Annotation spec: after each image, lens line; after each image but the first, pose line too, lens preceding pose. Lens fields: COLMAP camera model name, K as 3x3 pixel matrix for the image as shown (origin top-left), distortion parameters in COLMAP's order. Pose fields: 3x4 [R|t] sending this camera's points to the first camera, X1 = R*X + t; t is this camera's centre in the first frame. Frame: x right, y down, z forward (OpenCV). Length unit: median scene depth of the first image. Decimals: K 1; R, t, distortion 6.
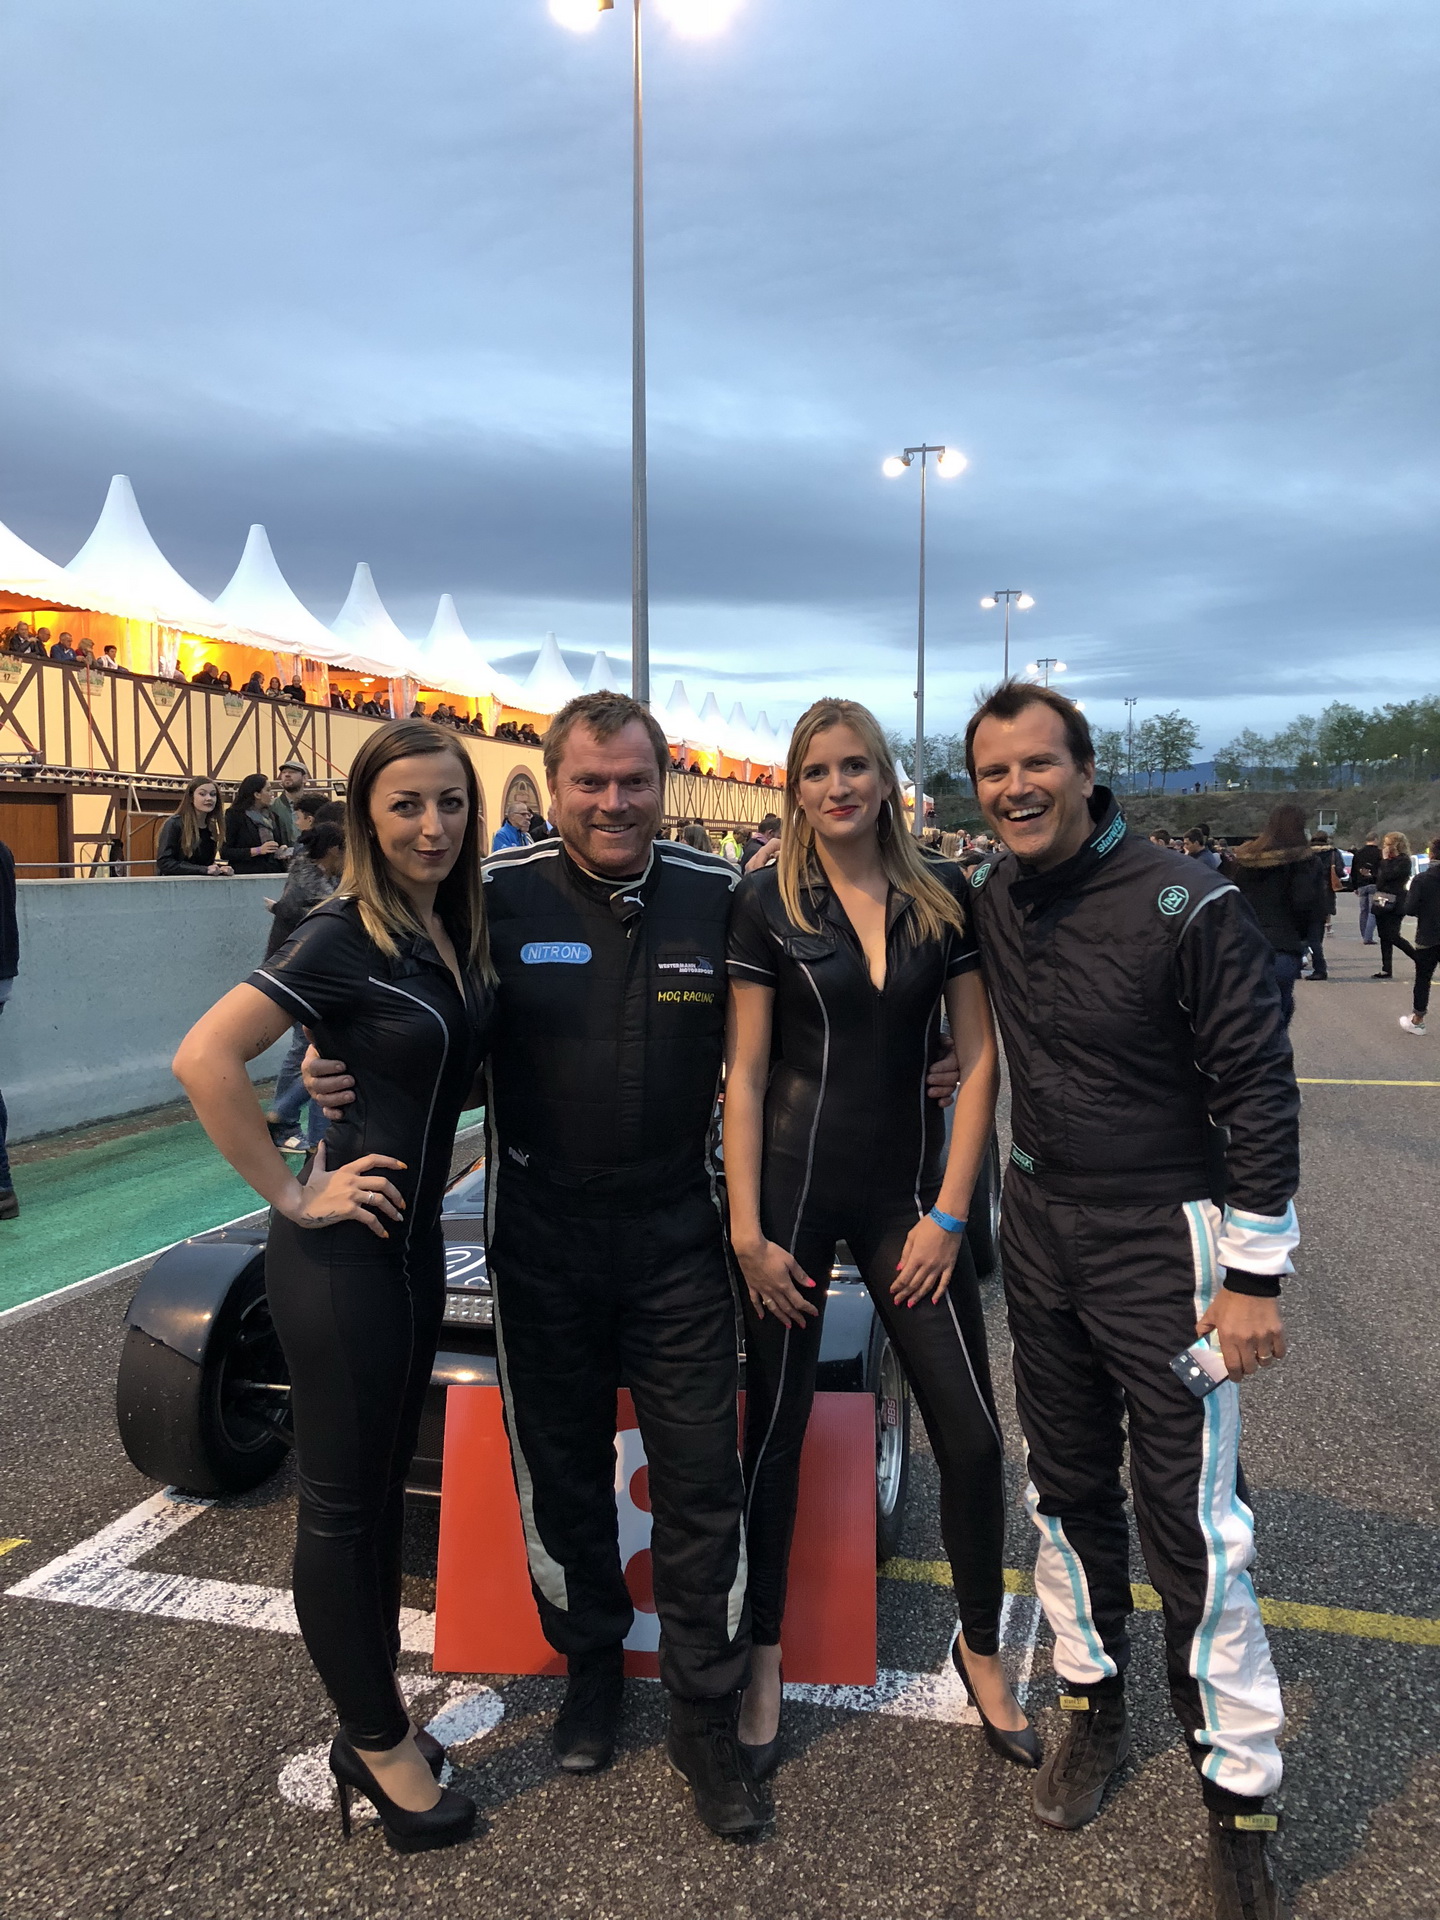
lens RADIAL K [[1617.4, 0, 720.0], [0, 1617.4, 960.0], [0, 0, 1]] dist [0.077317, -0.104359]
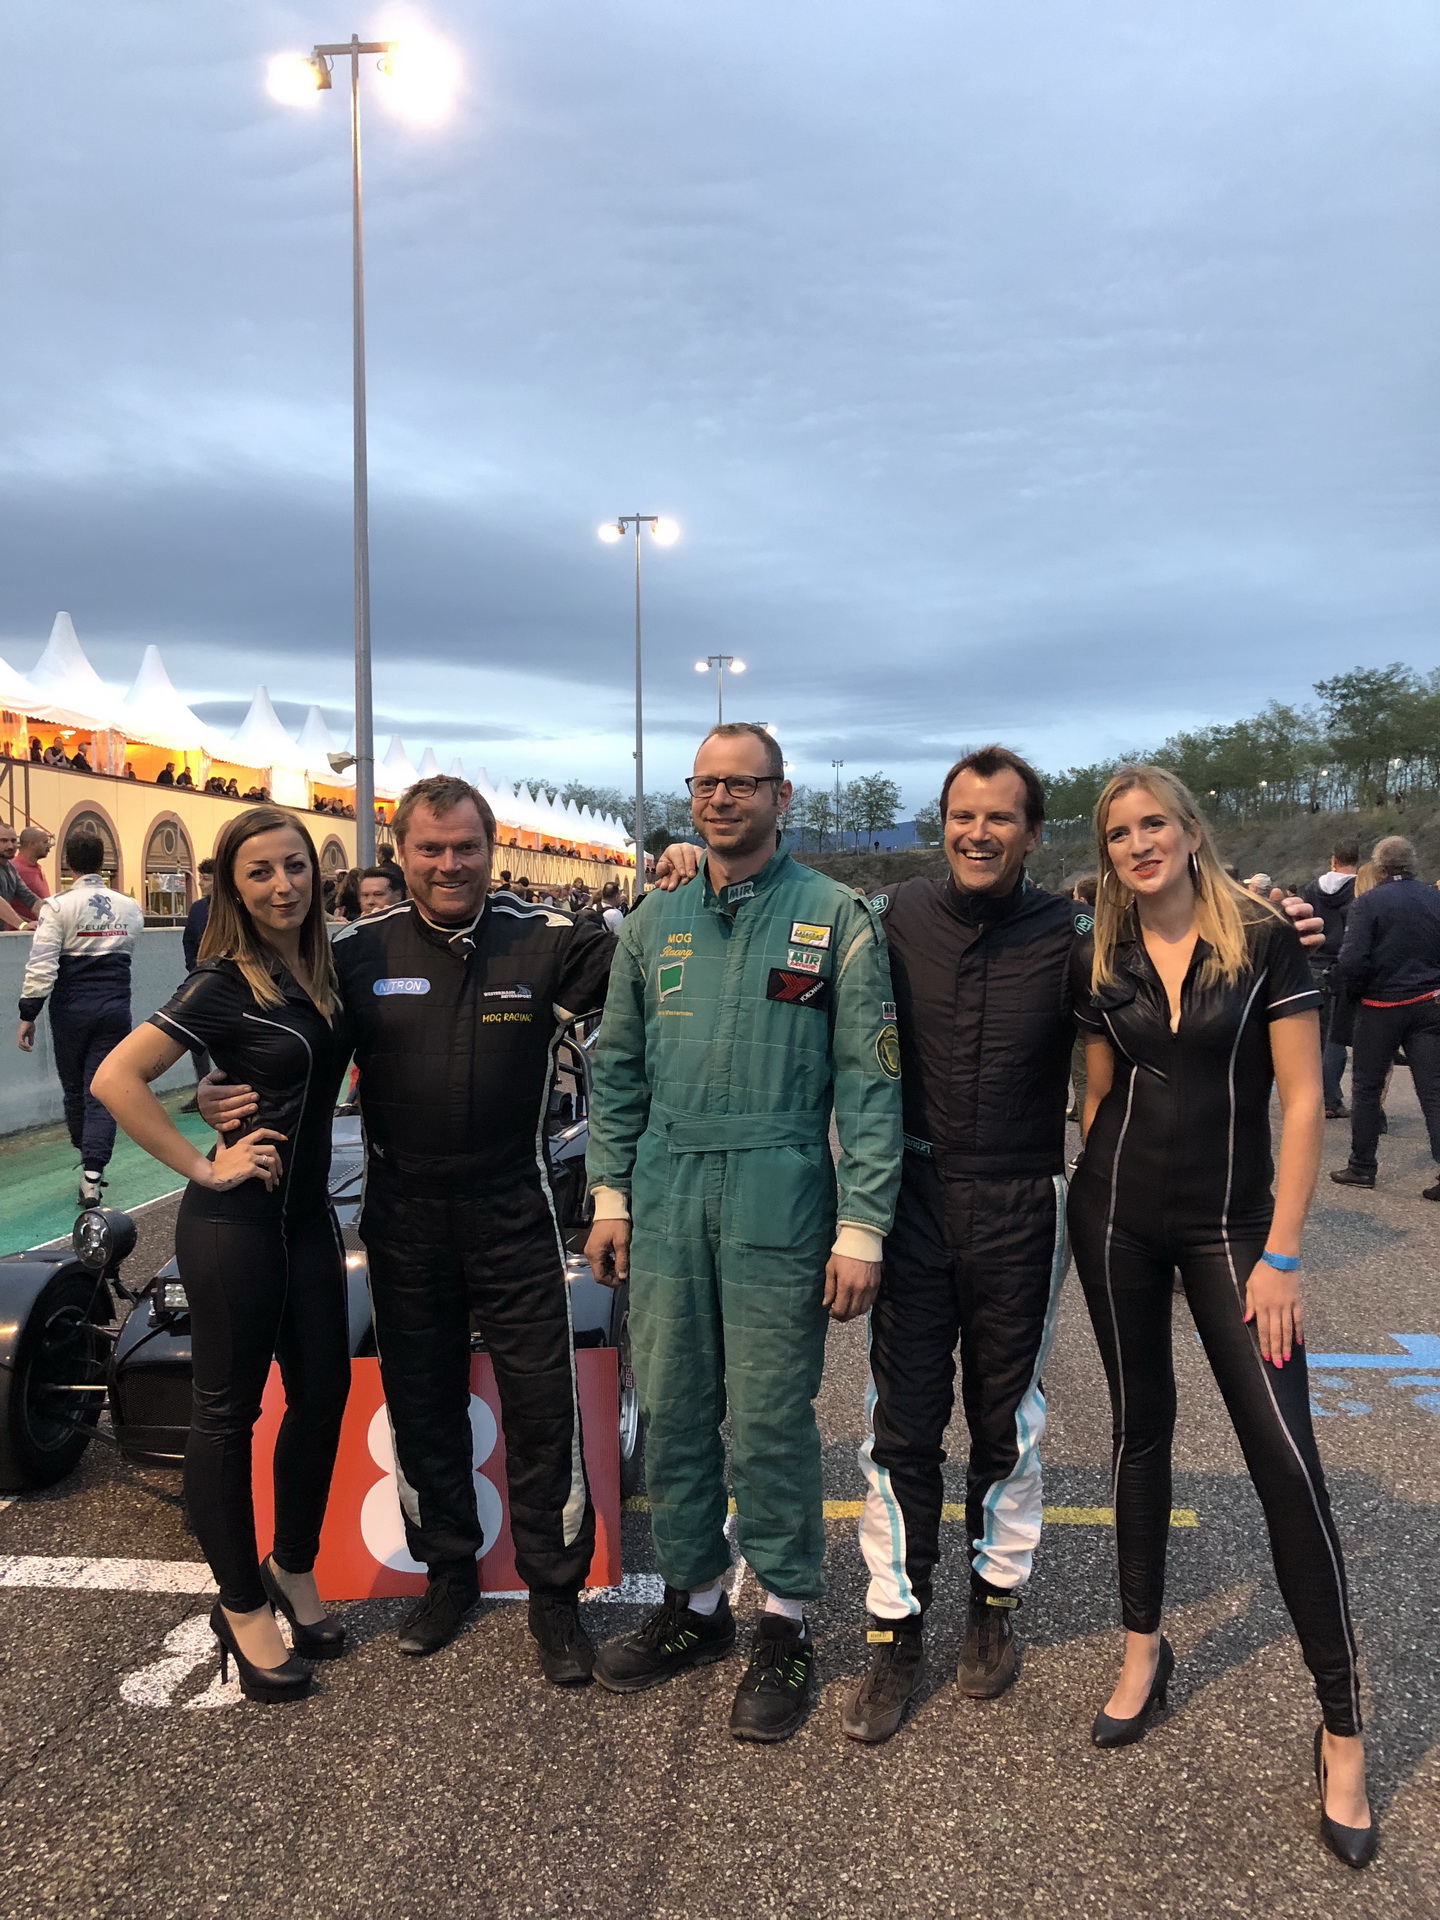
lens RADIAL K [[1617.4, 0, 720.0], [0, 1617.4, 960.0], [0, 0, 1]] dist [0.077317, -0.104359]
pose [[0.985331, -0.010819, 0.170309, -0.027689], [0.016683, 0.999315, -0.033041, 0.014126], [-0.169835, 0.035398, 0.984837, -0.184424]]
